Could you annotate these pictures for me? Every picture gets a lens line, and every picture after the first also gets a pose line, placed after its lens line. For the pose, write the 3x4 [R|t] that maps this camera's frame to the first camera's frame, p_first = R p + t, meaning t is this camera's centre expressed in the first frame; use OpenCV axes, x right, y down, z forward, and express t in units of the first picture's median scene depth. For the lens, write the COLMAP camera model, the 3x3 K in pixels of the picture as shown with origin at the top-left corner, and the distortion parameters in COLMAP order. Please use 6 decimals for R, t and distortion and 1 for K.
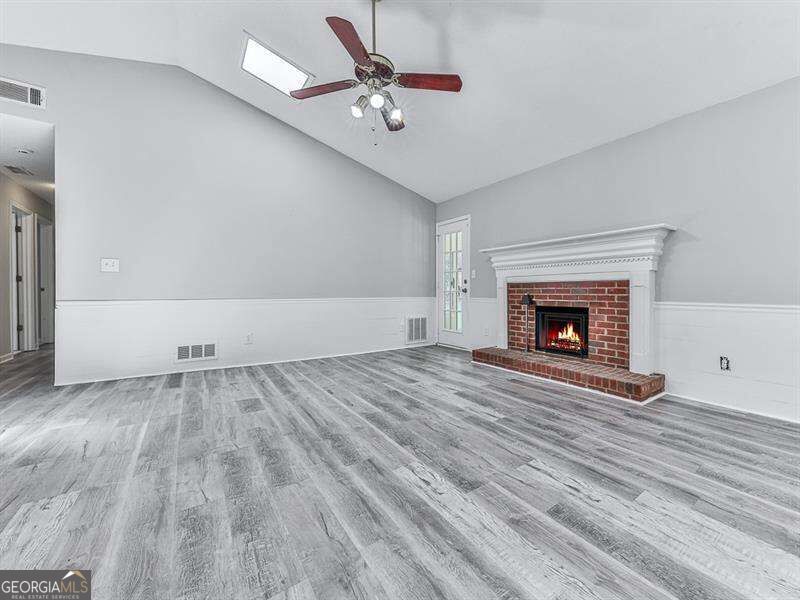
lens RADIAL K [[315.0, 0, 407.0], [0, 315.0, 295.3], [0, 0, 1]] dist [0.000421, -0.000253]
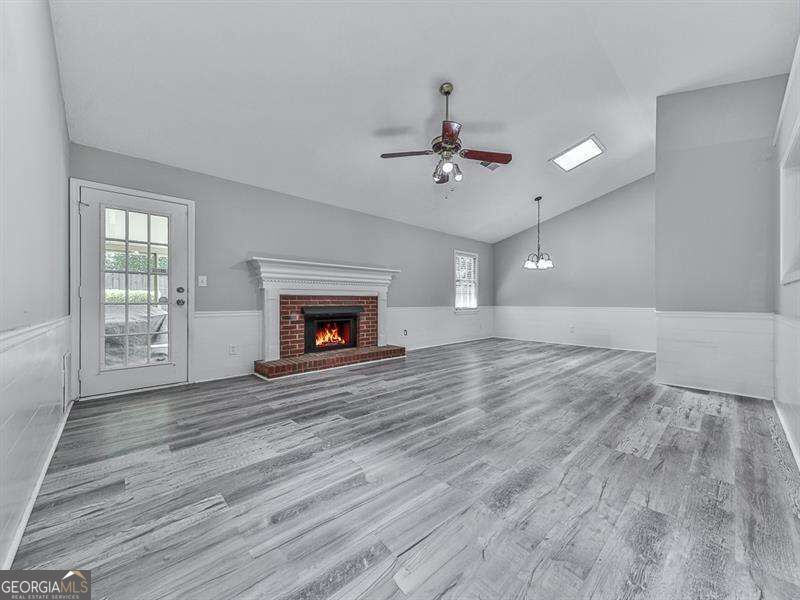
lens RADIAL K [[314.5, 0, 426.7], [0, 314.5, 295.5], [0, 0, 1]] dist [0.021025, -0.000093]
pose [[-0.151675, 0.017430, 0.988277, -1.050866], [0.014111, 0.999781, -0.015467, -0.018990], [-0.988330, 0.011600, -0.151888, 0.922628]]
